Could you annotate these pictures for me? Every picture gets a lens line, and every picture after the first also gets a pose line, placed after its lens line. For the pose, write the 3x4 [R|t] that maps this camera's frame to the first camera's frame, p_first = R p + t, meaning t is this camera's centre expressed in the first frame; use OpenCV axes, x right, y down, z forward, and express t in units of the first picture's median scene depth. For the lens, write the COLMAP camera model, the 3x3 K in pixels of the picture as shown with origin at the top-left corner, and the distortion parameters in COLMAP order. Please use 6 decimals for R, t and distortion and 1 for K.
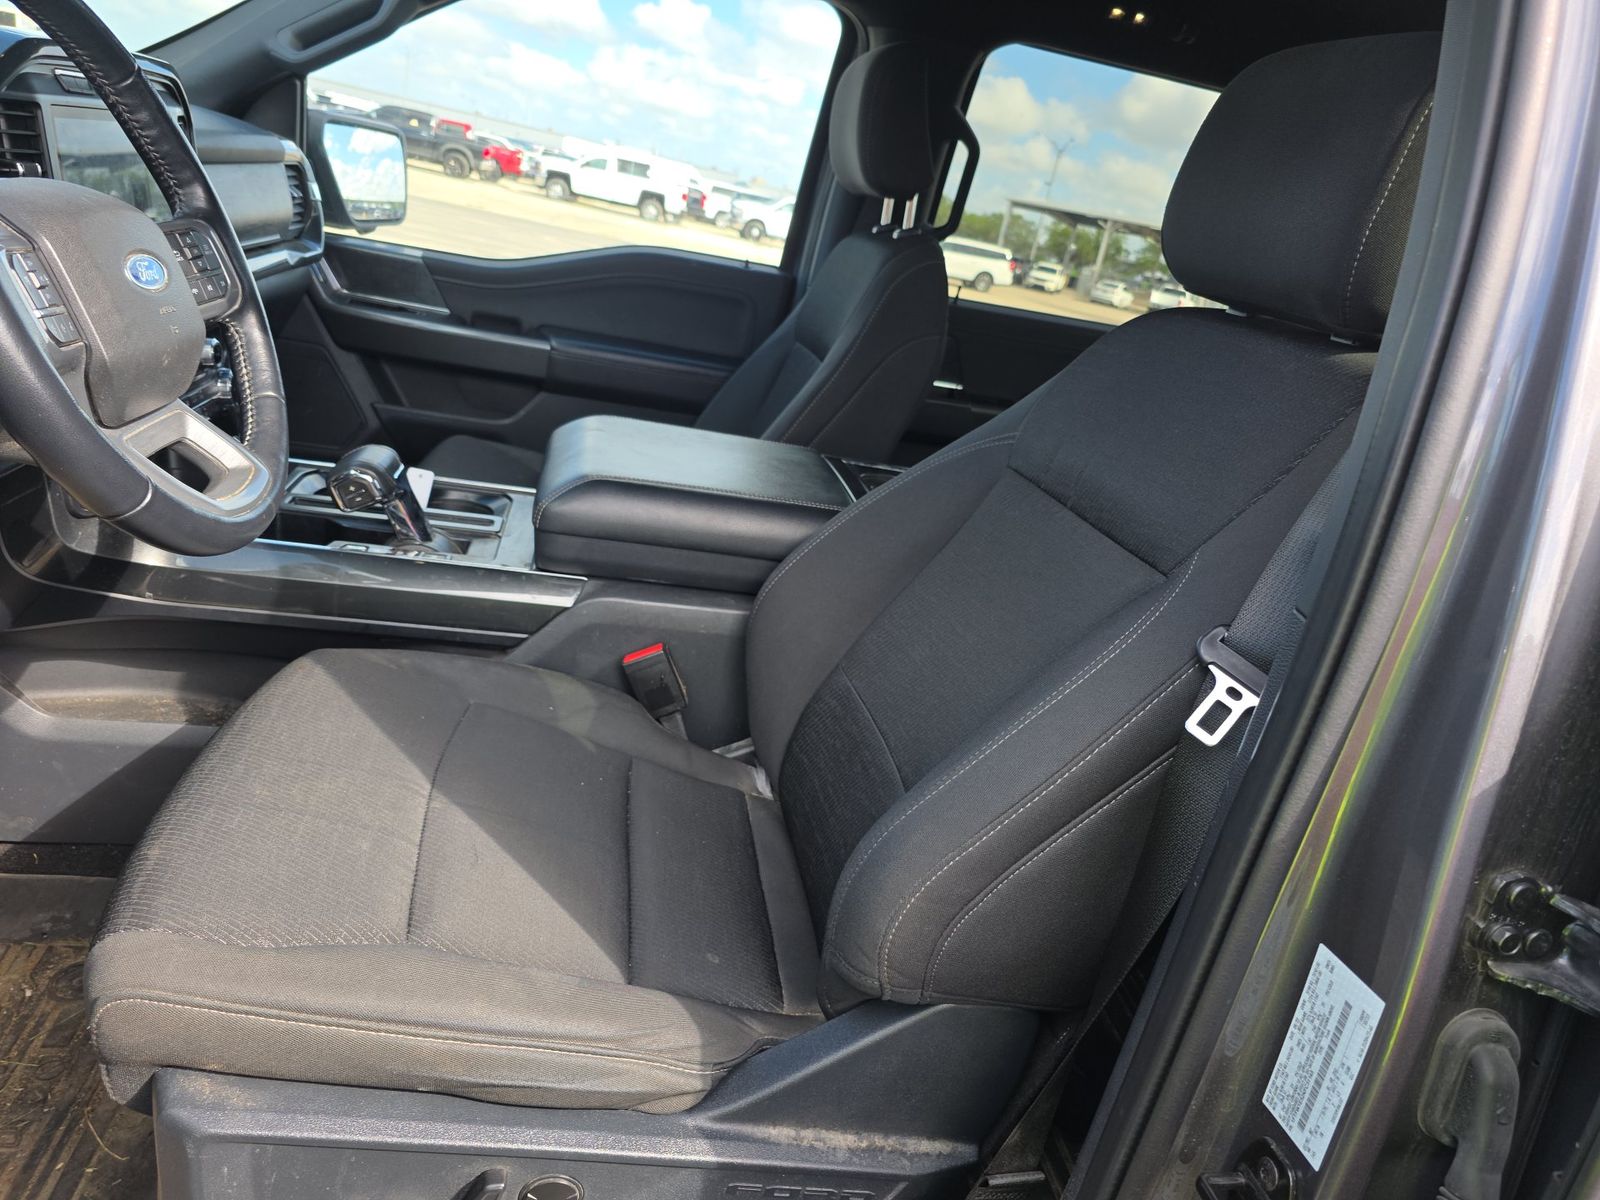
lens RADIAL K [[1089.3, 0, 802.1], [0, 1089.3, 610.1], [0, 0, 1]] dist [0.054690, -0.054435]
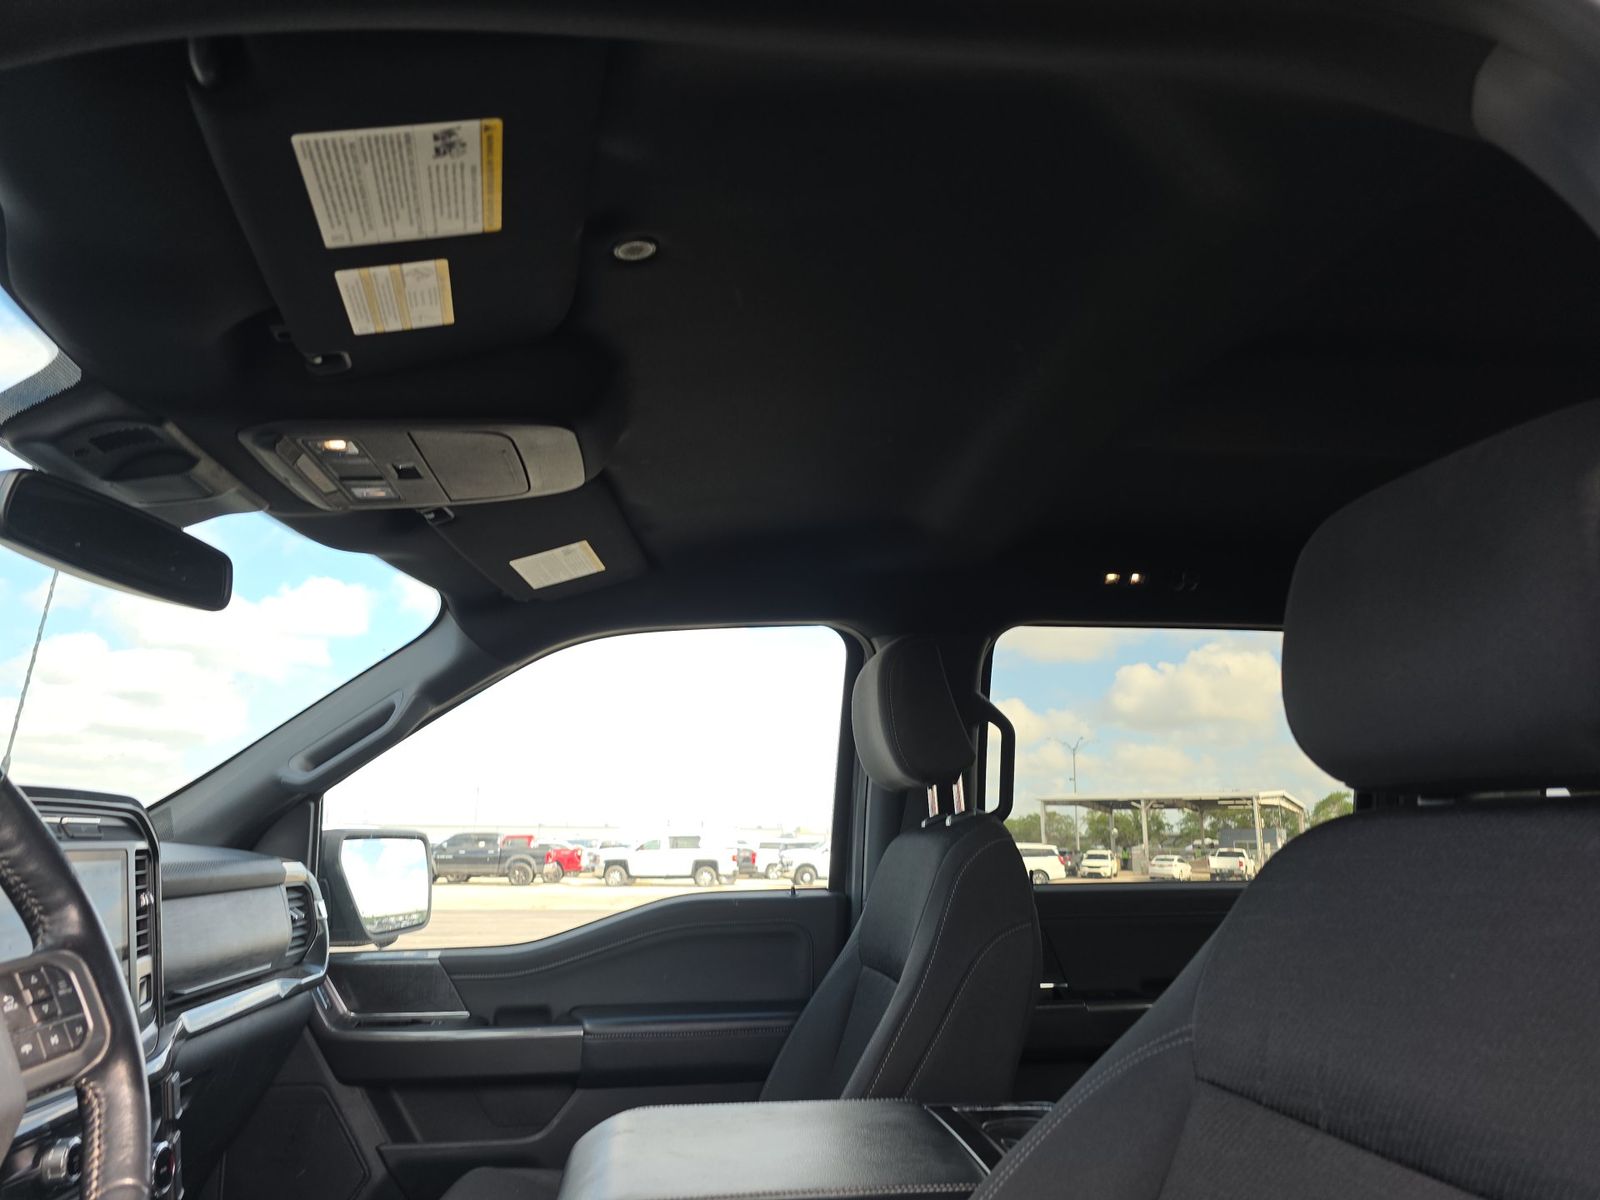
lens RADIAL K [[1089.3, 0, 802.1], [0, 1089.3, 610.1], [0, 0, 1]] dist [0.054690, -0.054435]
pose [[0.980689, -0.195568, 0.001643, 0.000800], [0.165695, 0.826366, -0.538204, -0.022143], [0.103898, 0.528083, 0.842813, 0.121039]]
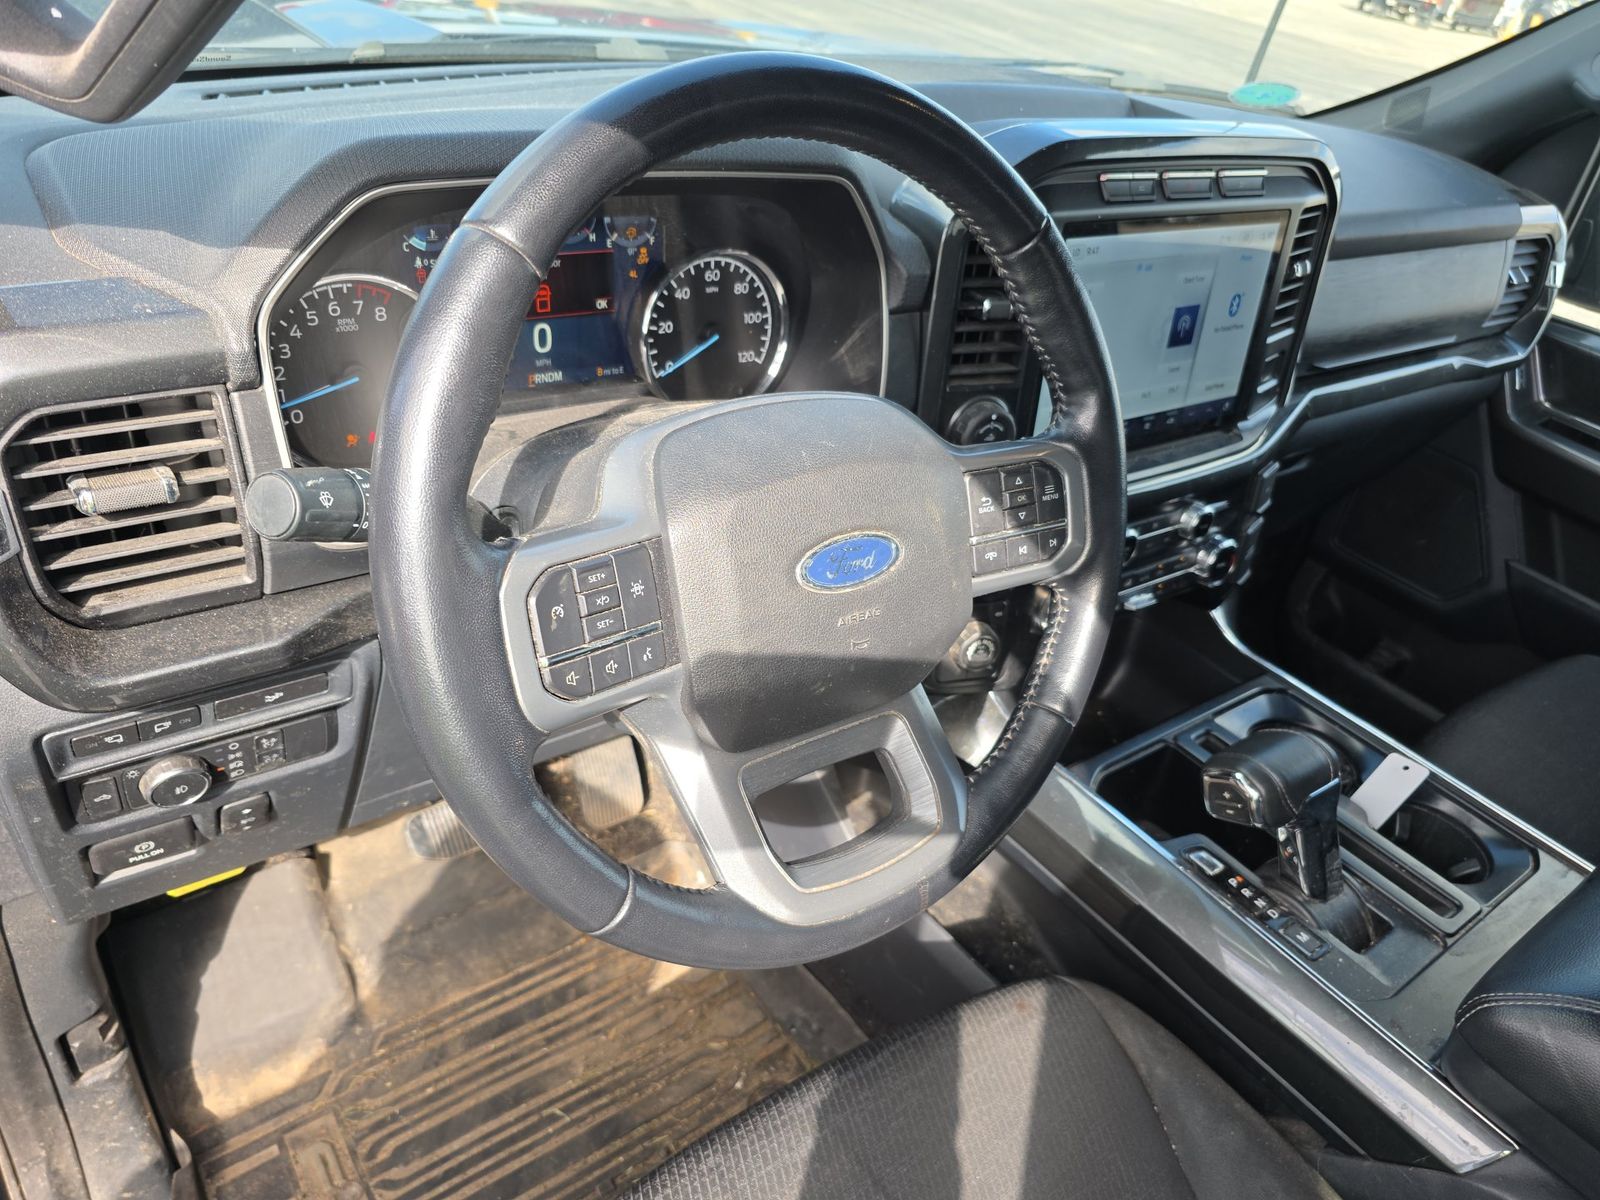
lens RADIAL K [[1089.3, 0, 802.1], [0, 1089.3, 610.1], [0, 0, 1]] dist [0.054690, -0.054435]
pose [[0.477831, 0.383592, -0.790275, -0.026791], [-0.356321, 0.906926, 0.224769, -0.156041], [0.802941, 0.174190, 0.570039, 0.222026]]
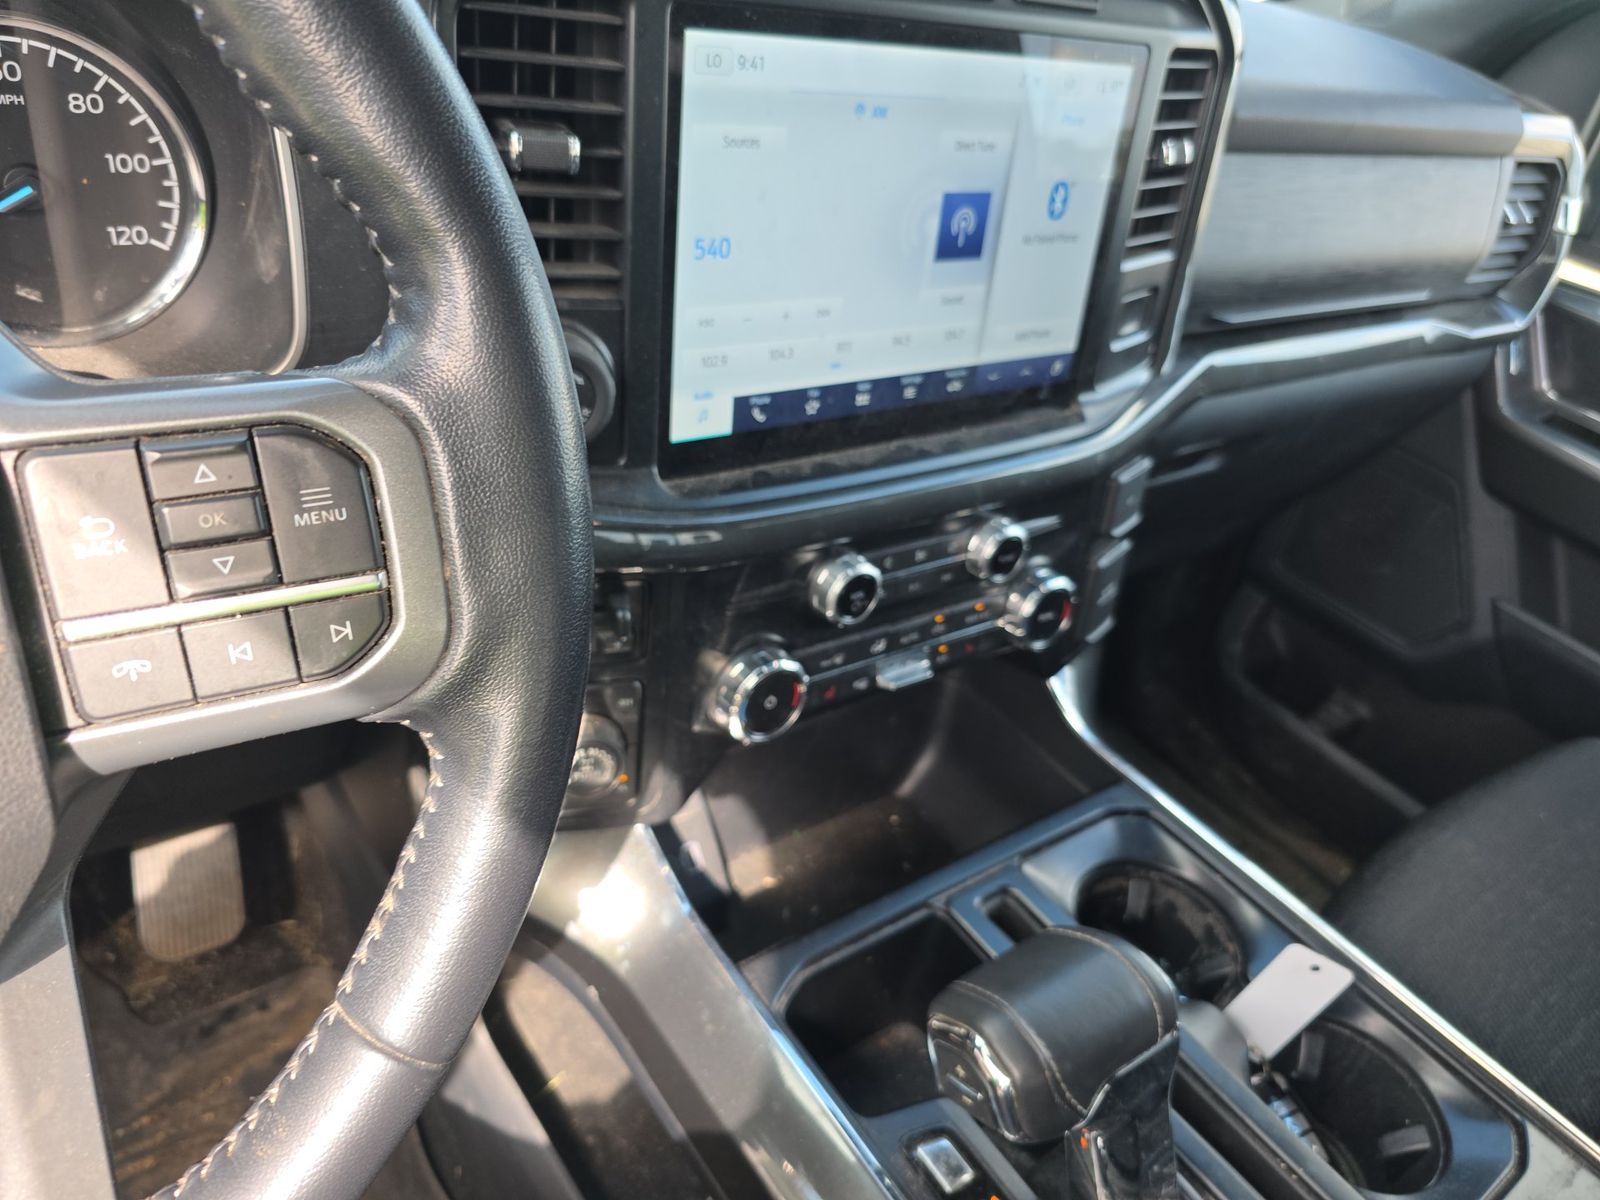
lens RADIAL K [[1098.5, 0, 791.8], [0, 1098.5, 591.2], [0, 0, 1]] dist [0.037911, -0.045950]
pose [[0.467066, 0.390528, -0.793308, -0.119948], [-0.381458, 0.898392, 0.217673, -0.178144], [0.797709, 0.200946, 0.568578, 0.410428]]
